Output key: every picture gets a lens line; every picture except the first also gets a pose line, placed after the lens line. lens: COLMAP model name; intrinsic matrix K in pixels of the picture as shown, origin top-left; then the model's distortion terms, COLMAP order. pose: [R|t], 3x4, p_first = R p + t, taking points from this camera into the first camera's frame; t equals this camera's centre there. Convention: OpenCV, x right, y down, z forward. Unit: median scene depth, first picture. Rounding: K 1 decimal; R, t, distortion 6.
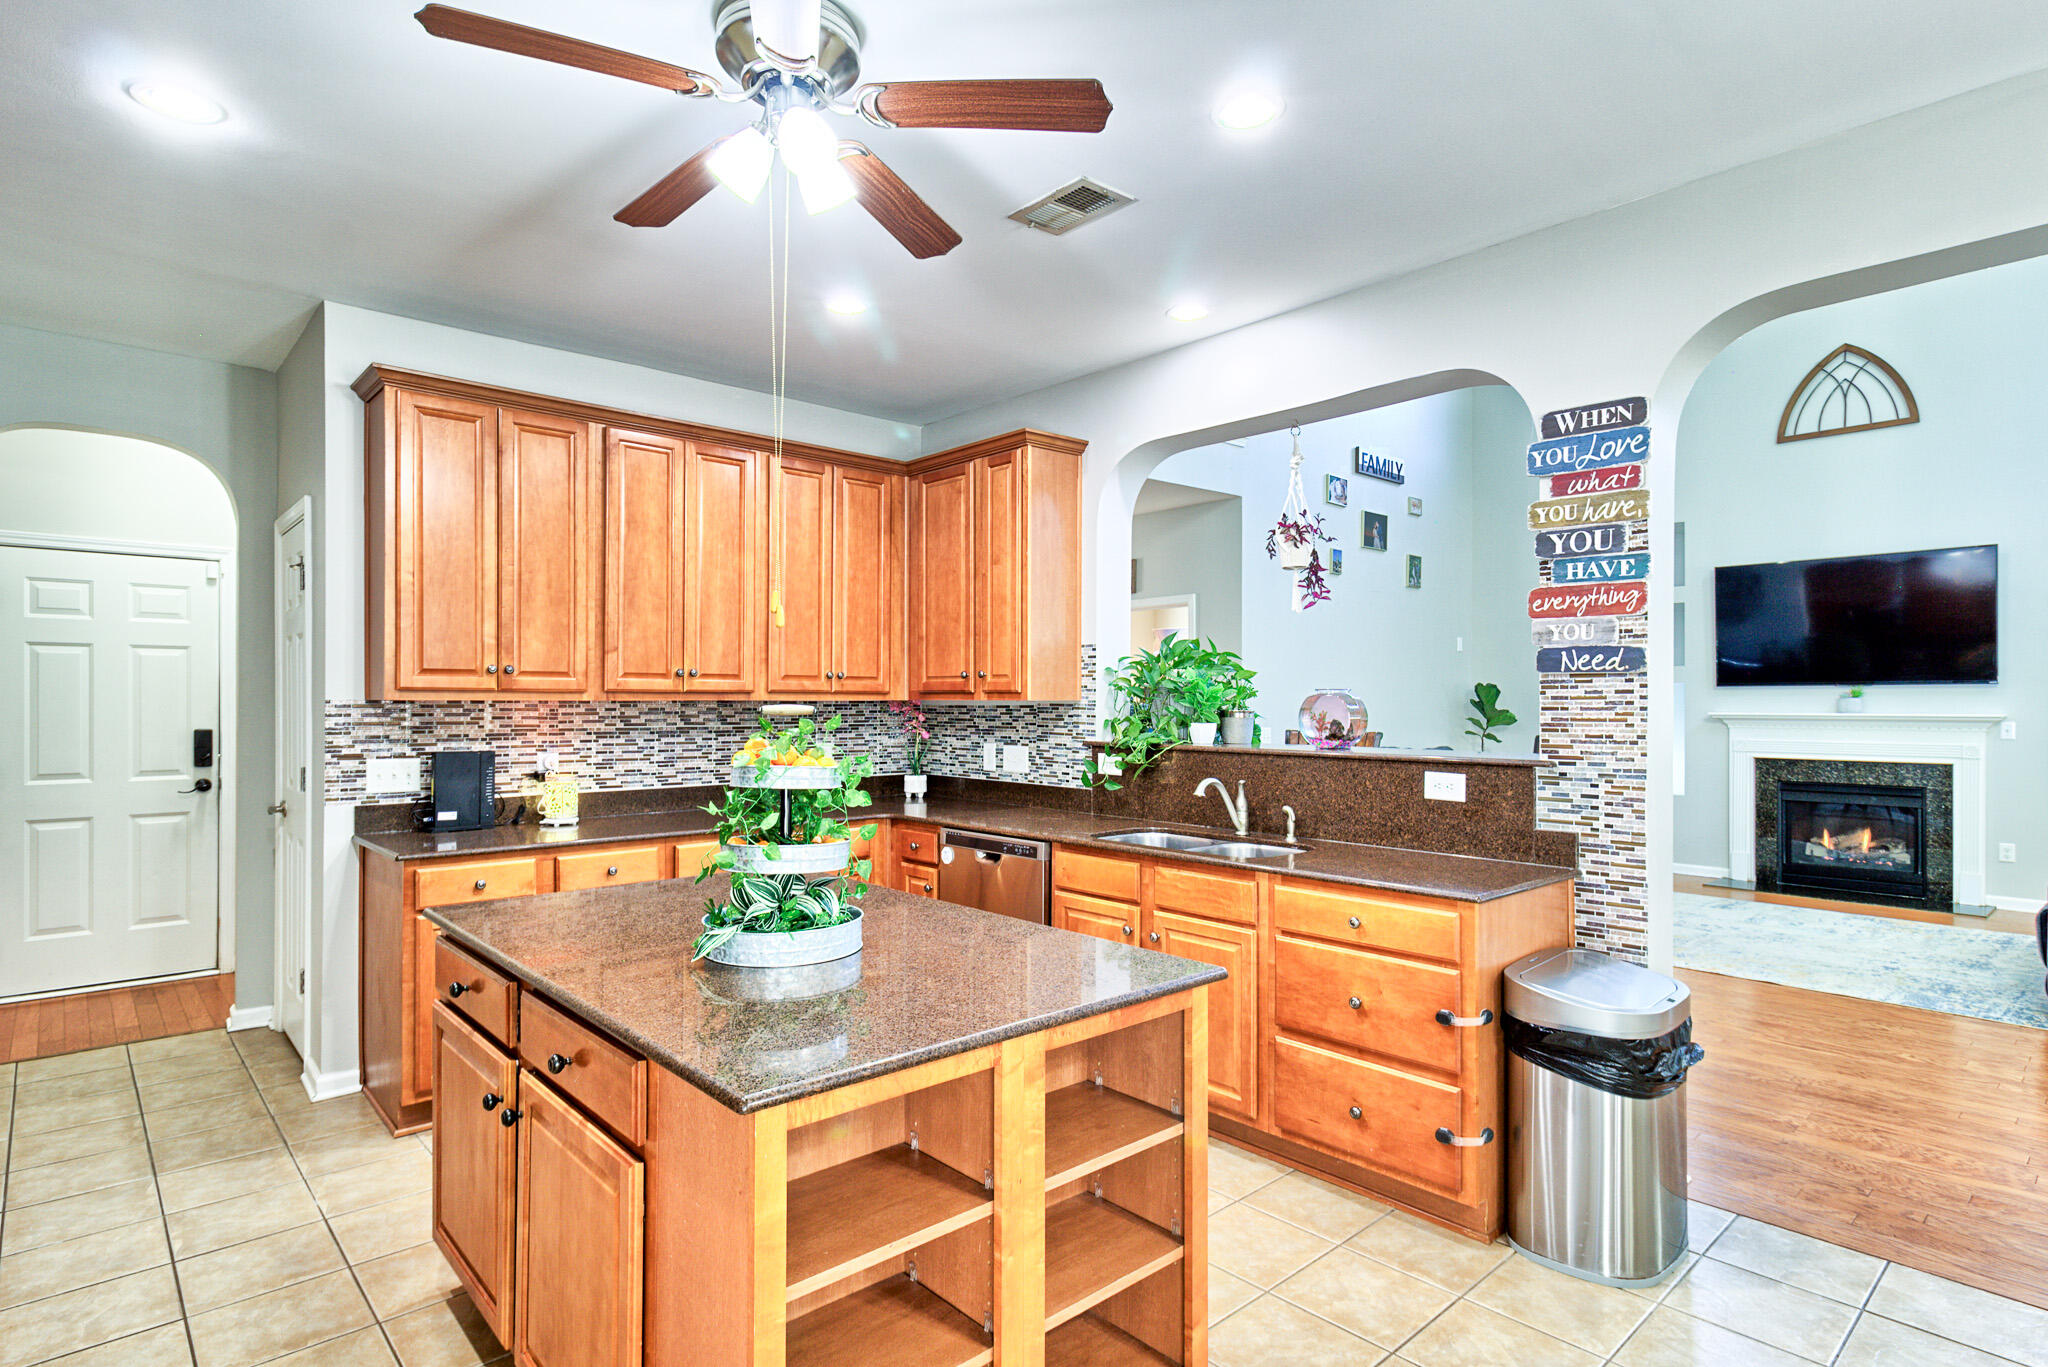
lens RADIAL K [[1047.0, 0, 974.7], [0, 1047.0, 697.0], [0, 0, 1]] dist [0.002176, 0.000279]
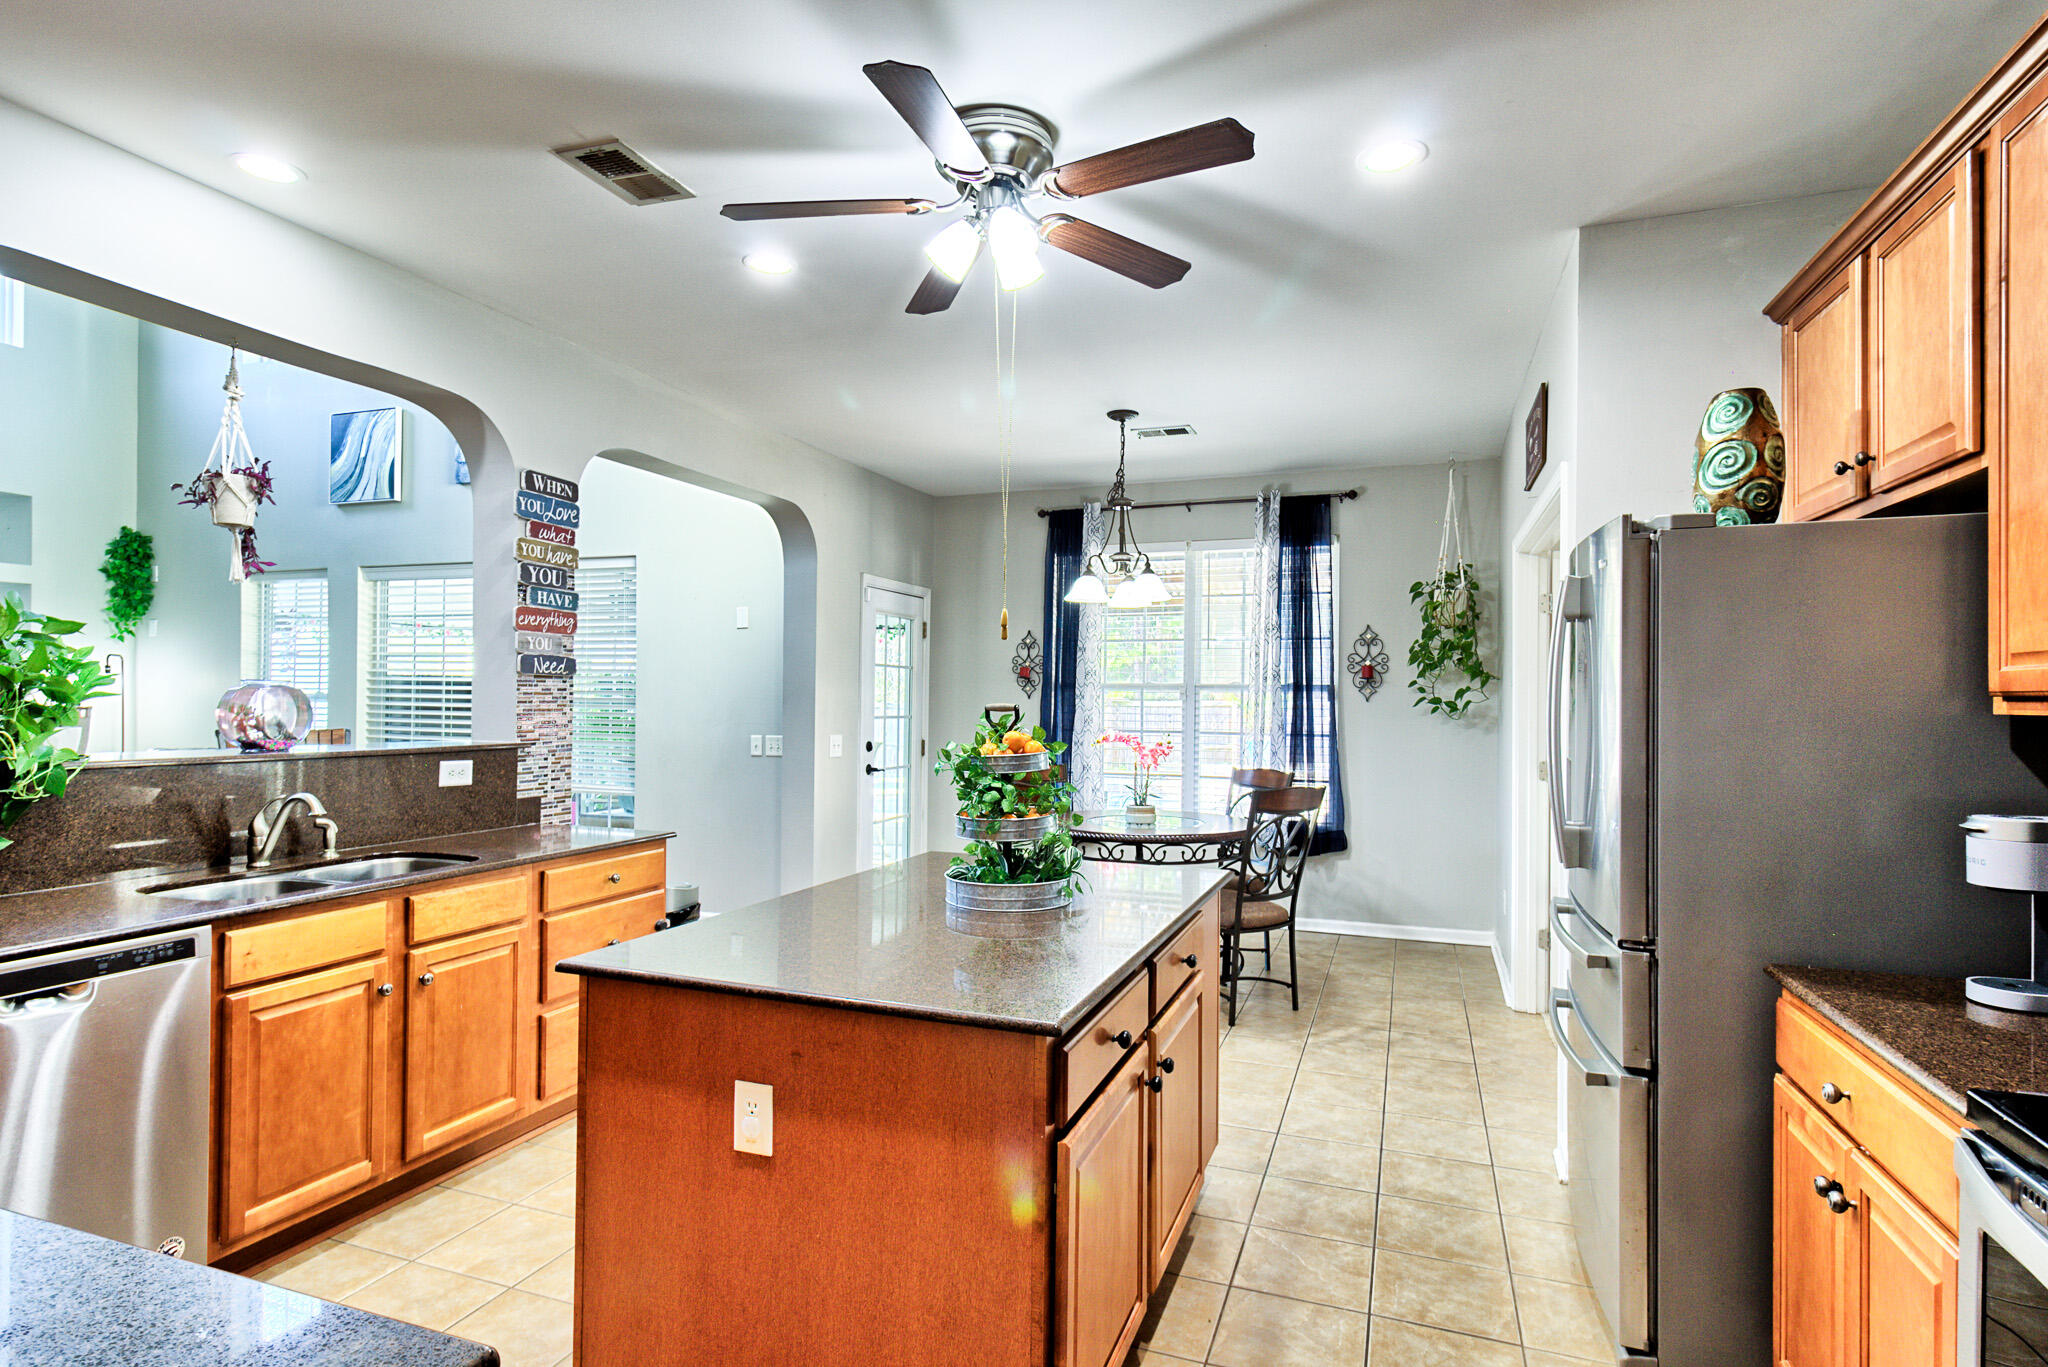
lens RADIAL K [[1047.0, 0, 1024.8], [0, 1047.0, 693.8], [0, 0, 1]] dist [0.002176, 0.000279]
pose [[-0.477480, -0.001548, 0.878641, -0.822955], [-0.015213, 0.999863, -0.006506, 0.000254], [-0.878511, -0.016474, -0.477438, 1.026661]]
